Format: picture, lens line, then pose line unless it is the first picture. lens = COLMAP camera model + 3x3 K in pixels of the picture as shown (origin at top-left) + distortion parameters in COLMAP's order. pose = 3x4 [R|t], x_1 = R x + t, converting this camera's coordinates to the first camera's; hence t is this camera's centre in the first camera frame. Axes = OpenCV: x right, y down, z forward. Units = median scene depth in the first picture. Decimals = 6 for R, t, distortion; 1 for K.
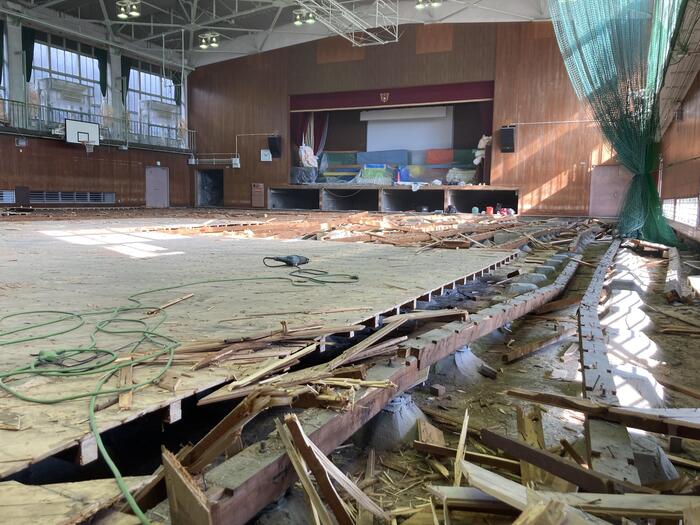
lens RADIAL K [[571.1, 0, 354.1], [0, 571.1, 260.8], [0, 0, 1]] dist [0.028103, -0.038742]
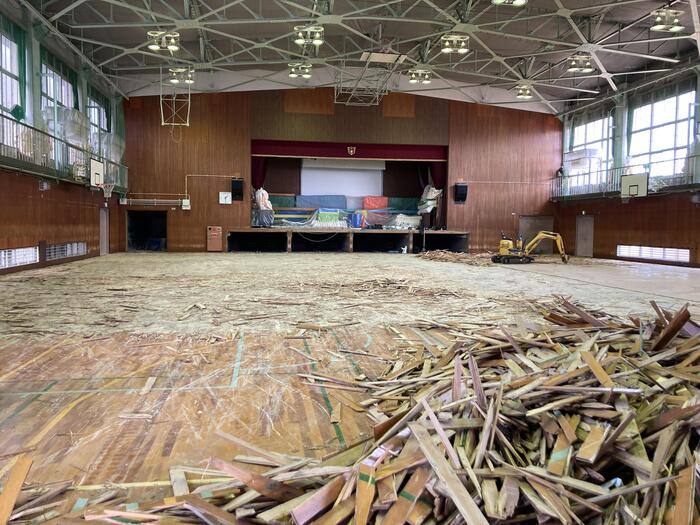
lens RADIAL K [[571.1, 0, 344.3], [0, 571.1, 262.6], [0, 0, 1]] dist [0.028103, -0.038742]
pose [[0.831252, -0.042756, 0.554250, -0.561269], [0.063161, 0.997845, -0.017752, -0.047467], [-0.552297, 0.049764, 0.832161, 0.090836]]
